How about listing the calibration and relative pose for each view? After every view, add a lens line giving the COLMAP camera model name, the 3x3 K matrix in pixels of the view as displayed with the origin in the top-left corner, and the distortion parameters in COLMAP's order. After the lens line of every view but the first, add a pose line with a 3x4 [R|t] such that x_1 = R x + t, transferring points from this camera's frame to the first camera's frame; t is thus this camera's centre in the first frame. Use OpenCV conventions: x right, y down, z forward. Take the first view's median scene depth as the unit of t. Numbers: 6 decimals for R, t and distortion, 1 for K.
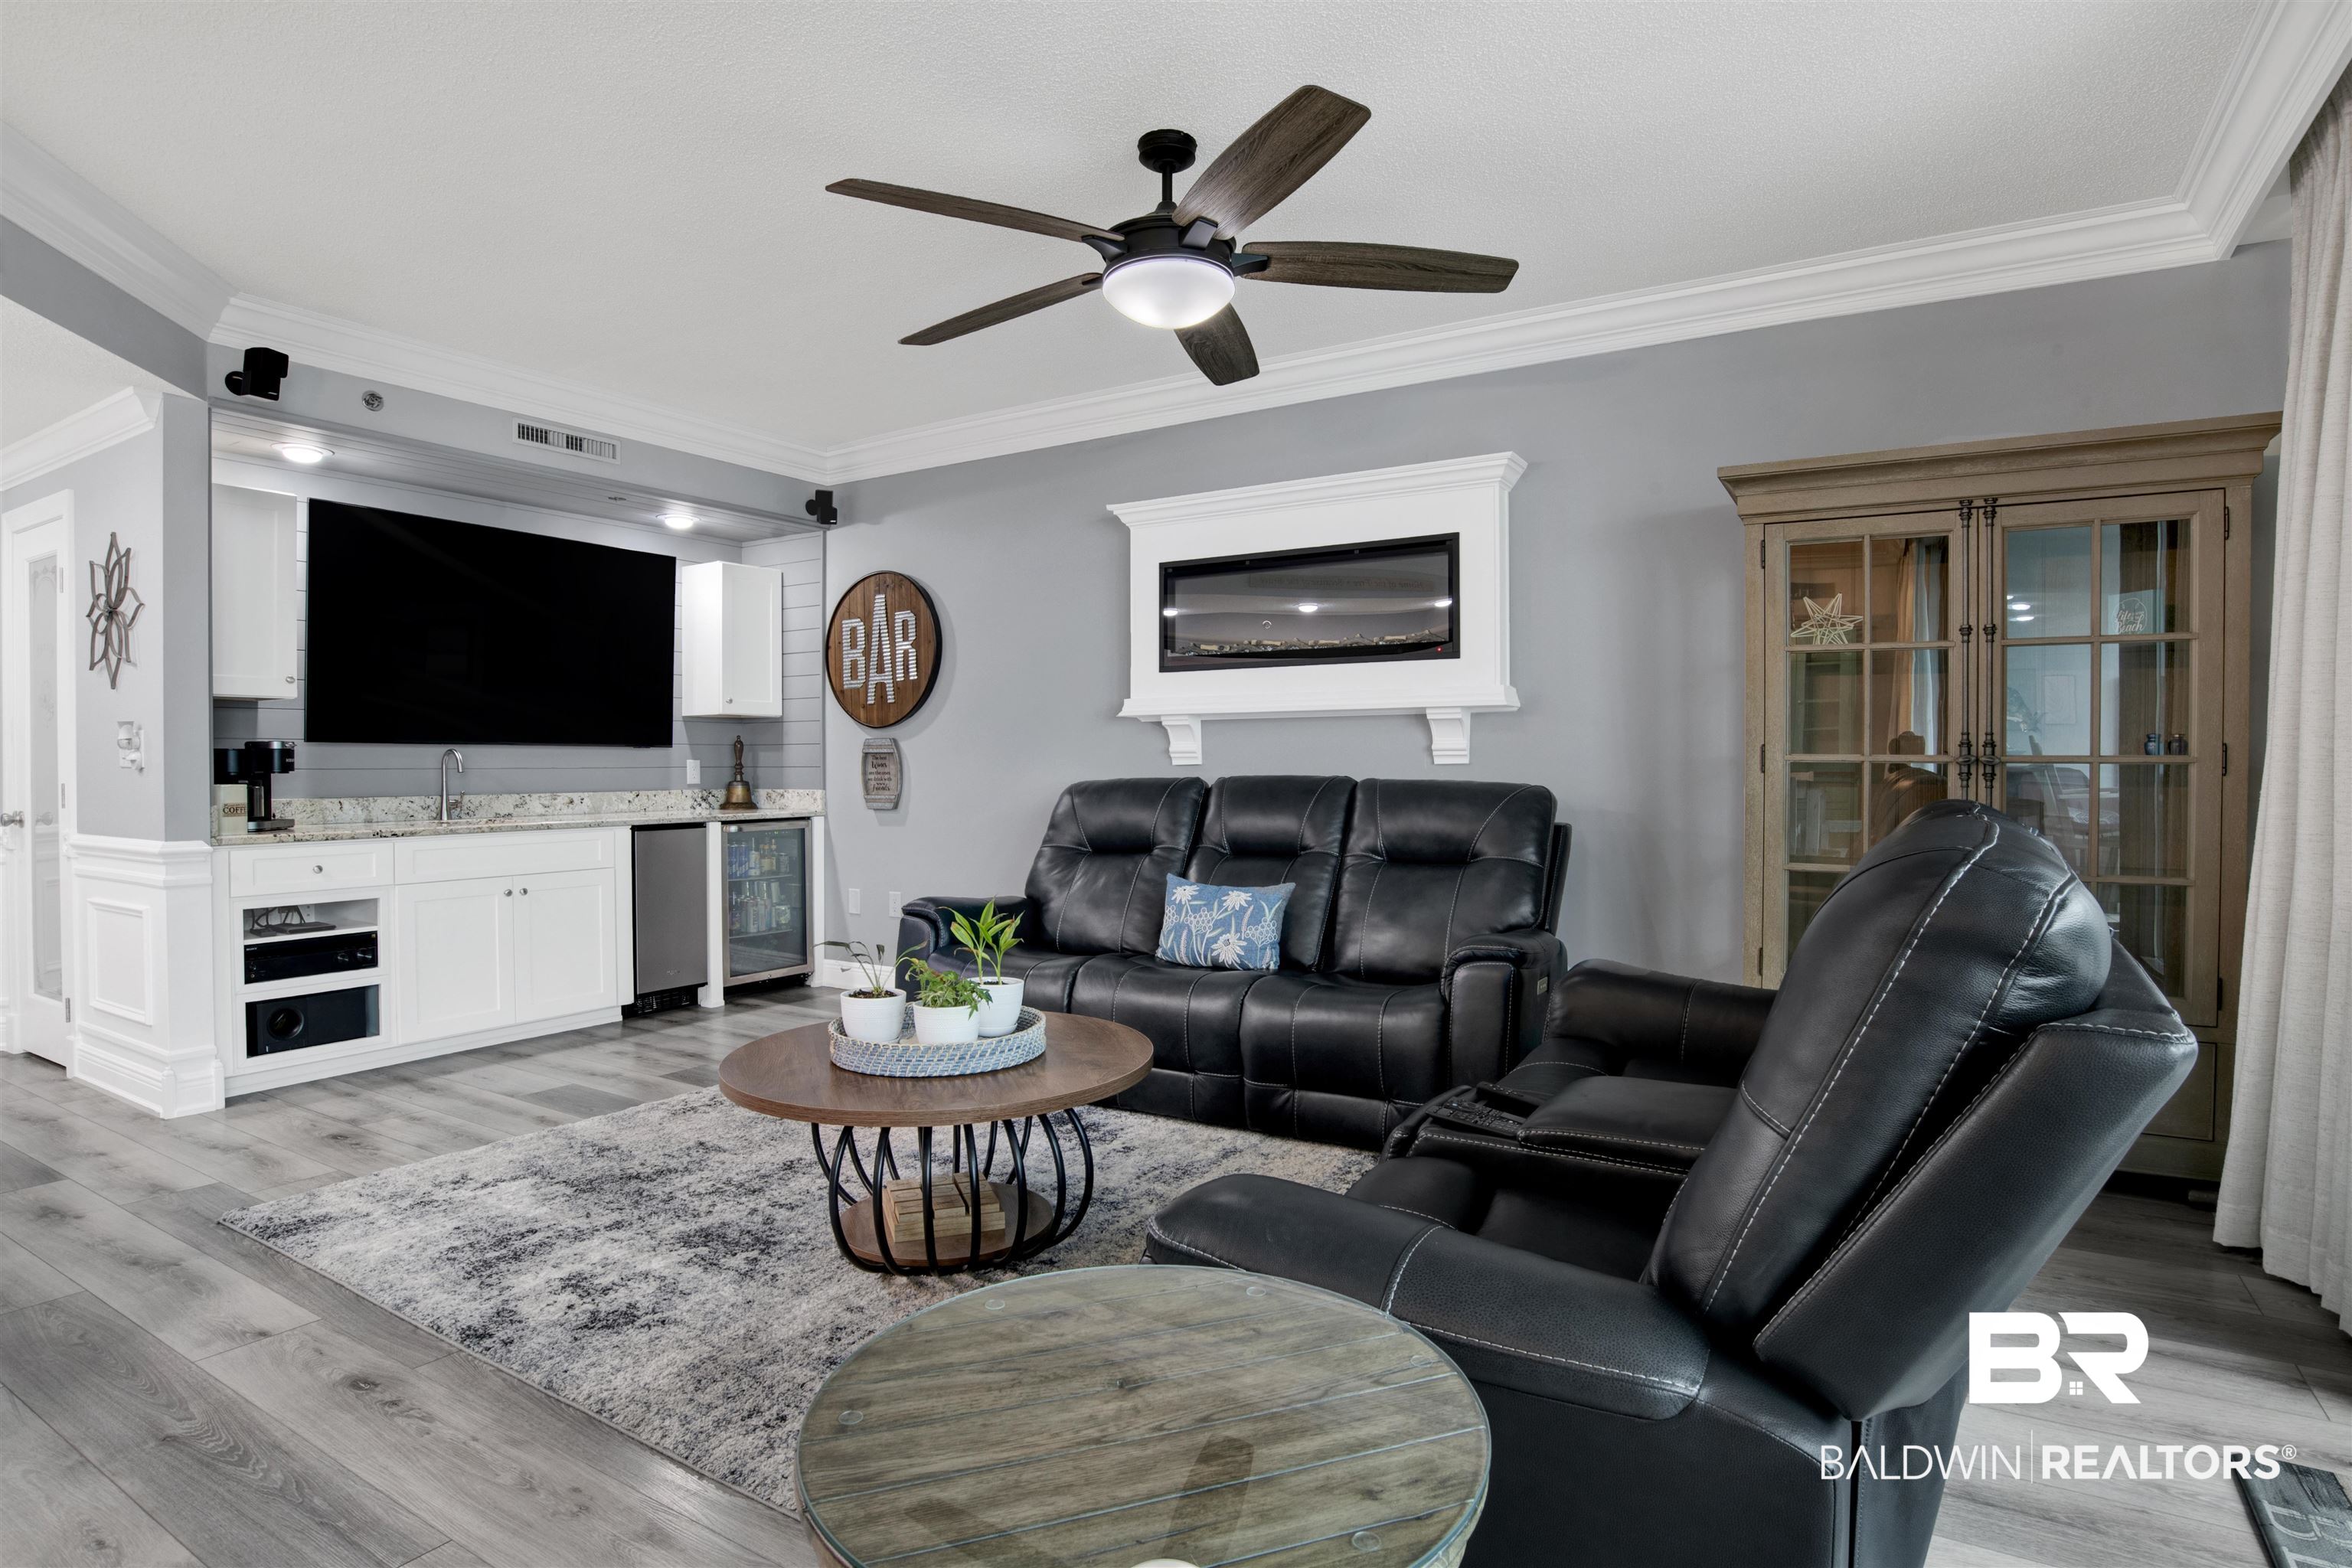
lens RADIAL K [[1245.0, 0, 1214.3], [0, 1245.0, 771.5], [0, 0, 1]] dist [-0.061626, 0.019069]
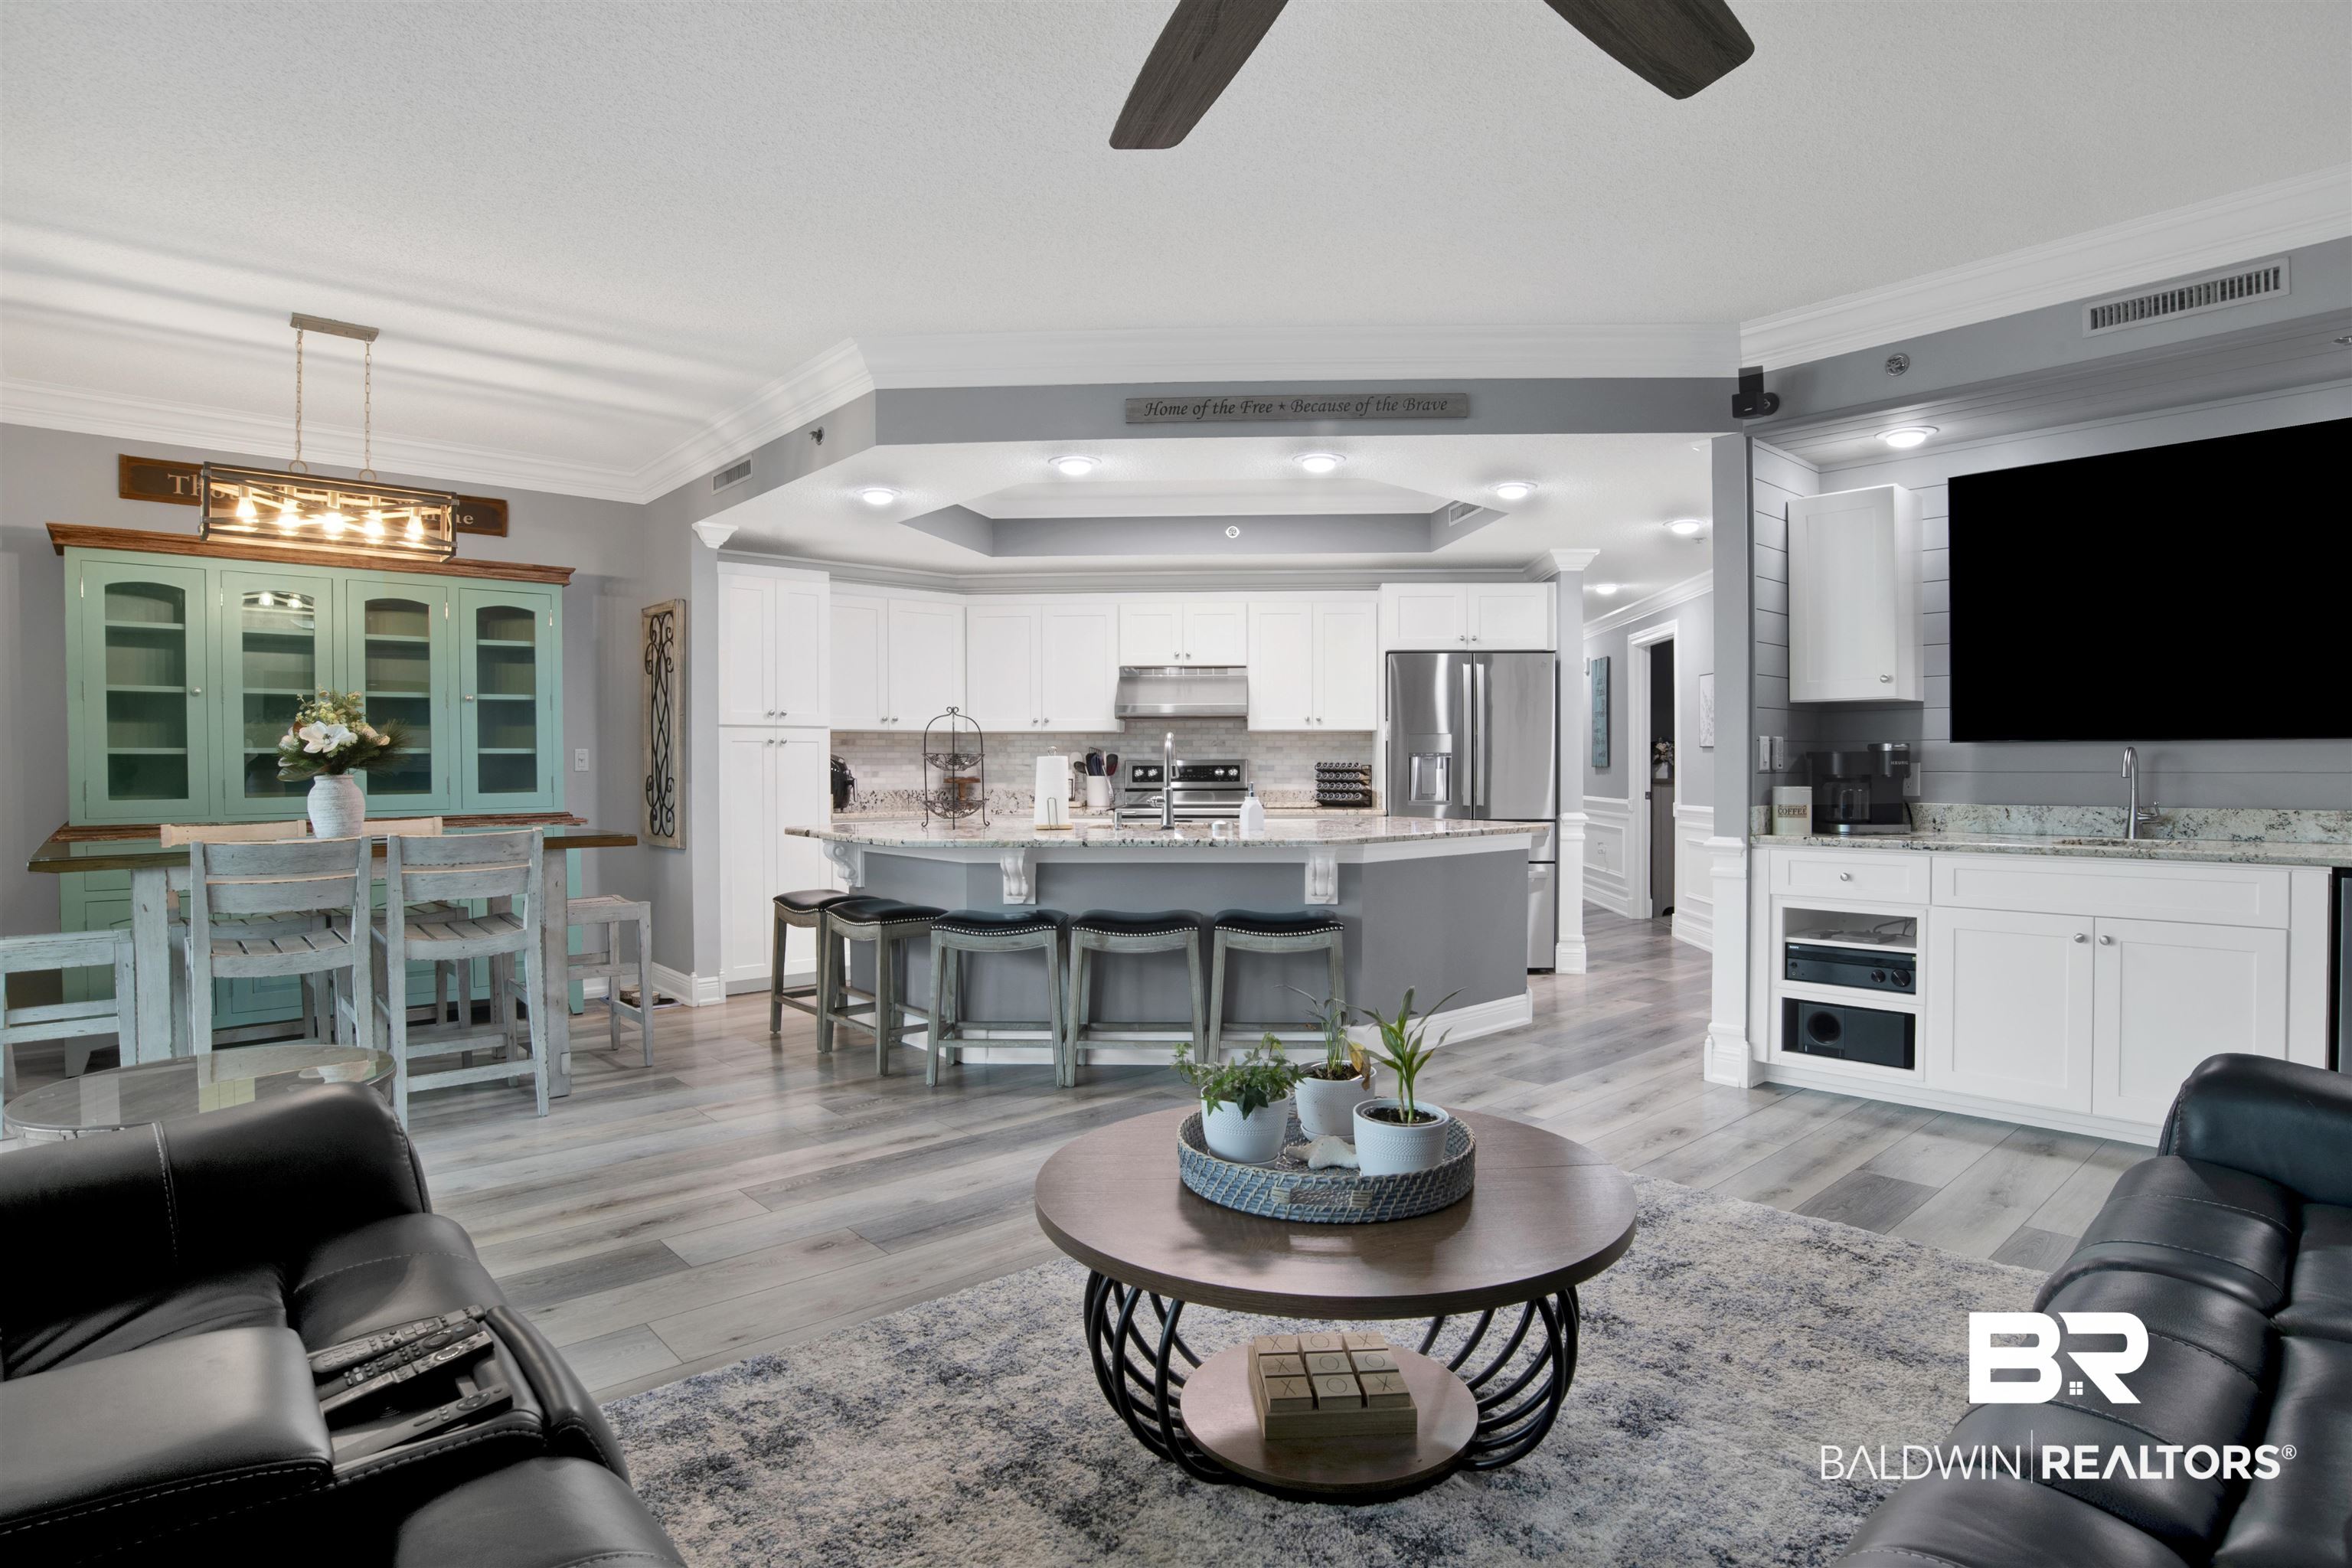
lens RADIAL K [[1245.0, 0, 1167.7], [0, 1245.0, 787.7], [0, 0, 1]] dist [-0.061626, 0.019069]
pose [[-0.298634, 0.021244, -0.954131, 0.341848], [-0.002064, 0.999736, 0.022905, -0.011000], [0.954365, 0.008809, -0.298511, 0.772662]]
